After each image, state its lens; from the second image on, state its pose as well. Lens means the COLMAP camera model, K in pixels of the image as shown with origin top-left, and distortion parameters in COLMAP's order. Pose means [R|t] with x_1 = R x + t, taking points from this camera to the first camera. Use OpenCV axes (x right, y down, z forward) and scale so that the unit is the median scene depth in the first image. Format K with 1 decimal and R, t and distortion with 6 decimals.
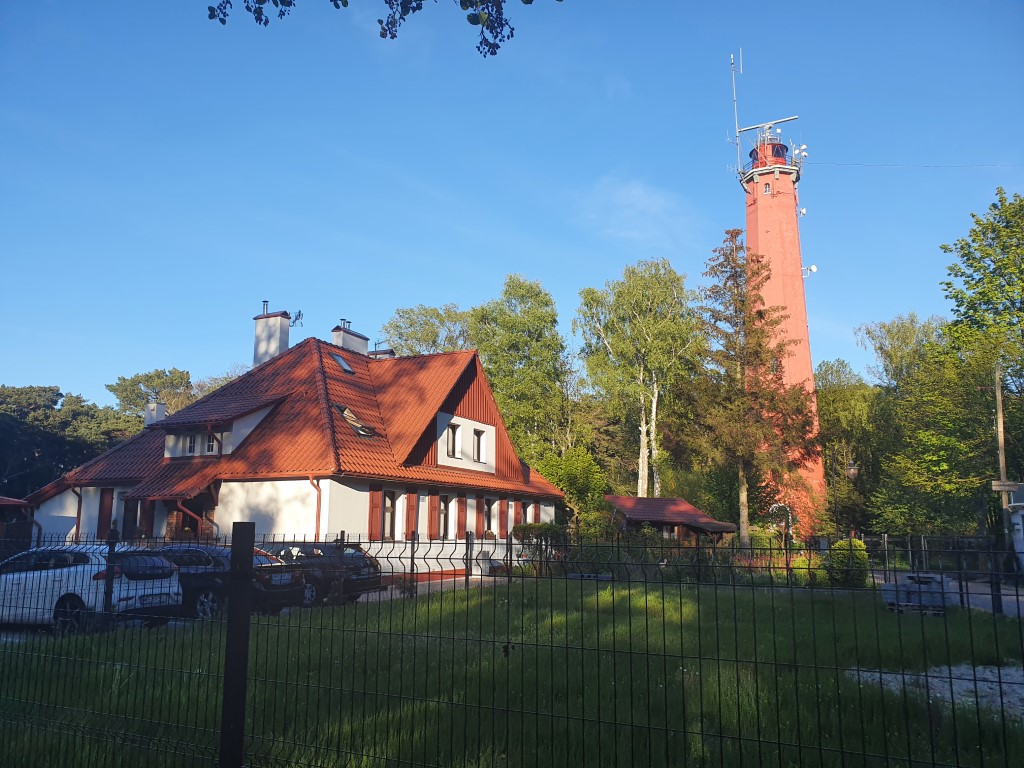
lens RADIAL K [[744.0, 0, 512.0], [0, 744.0, 384.0], [0, 0, 1]] dist [-0.004867, -0.003545]
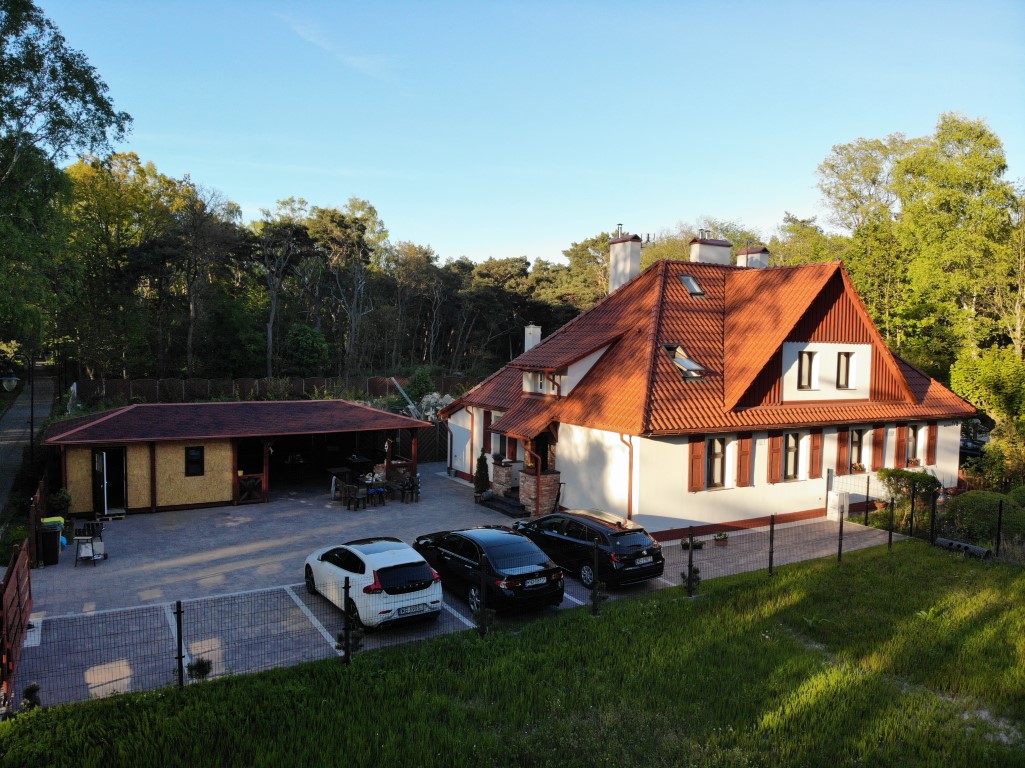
lens RADIAL K [[703.9, 0, 510.2], [0, 703.9, 363.3], [0, 0, 1]] dist [0.024494, -0.092604]
pose [[0.825039, 0.028222, -0.564371, 0.103184], [0.082275, 0.982109, 0.169387, -0.103551], [0.559055, -0.186184, 0.807956, 0.095458]]
